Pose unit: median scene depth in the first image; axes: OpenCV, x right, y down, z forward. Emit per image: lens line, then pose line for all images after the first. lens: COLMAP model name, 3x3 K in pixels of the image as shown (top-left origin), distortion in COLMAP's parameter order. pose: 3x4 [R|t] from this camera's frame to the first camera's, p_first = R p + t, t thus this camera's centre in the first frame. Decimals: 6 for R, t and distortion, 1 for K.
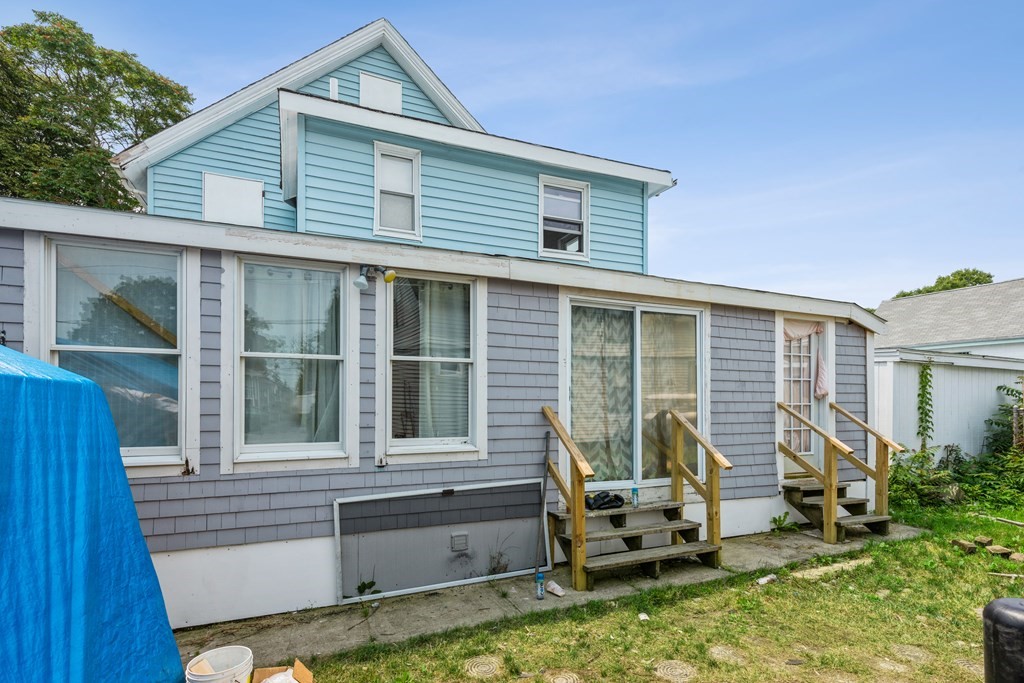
lens RADIAL K [[526.0, 0, 507.9], [0, 526.0, 398.0], [0, 0, 1]] dist [0.003409, 0.000147]
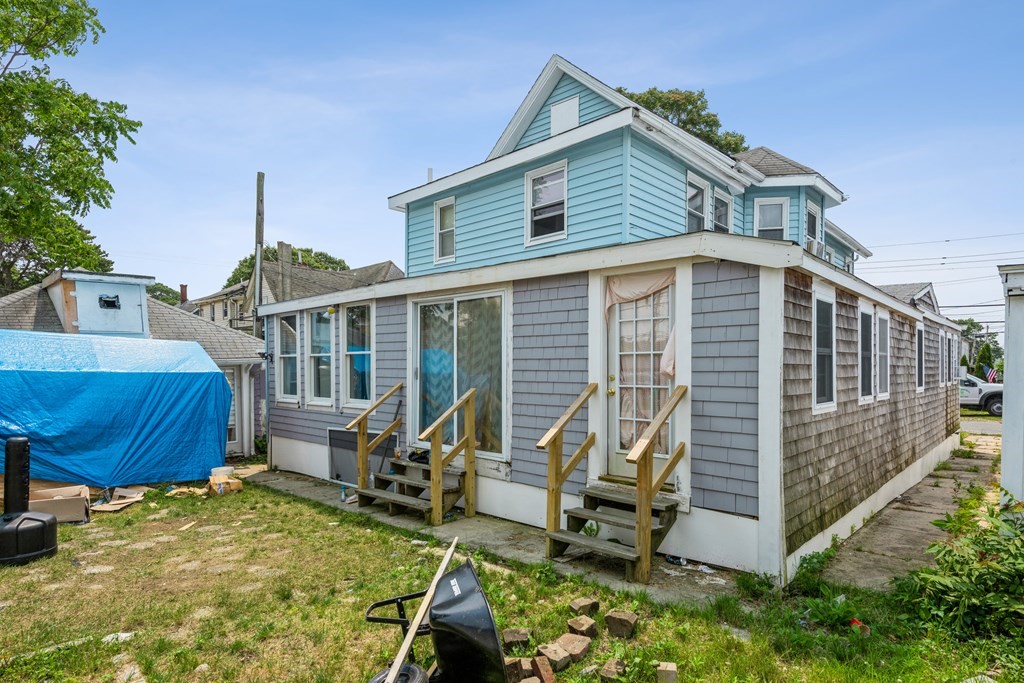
lens RADIAL K [[561.0, 0, 508.6], [0, 561.0, 372.2], [0, 0, 1]] dist [0.001602, 0.000045]
pose [[0.390398, 0.008140, -0.920610, 1.333181], [0.012546, 0.999821, 0.014161, -0.024532], [0.920561, -0.017079, 0.390226, 0.578023]]
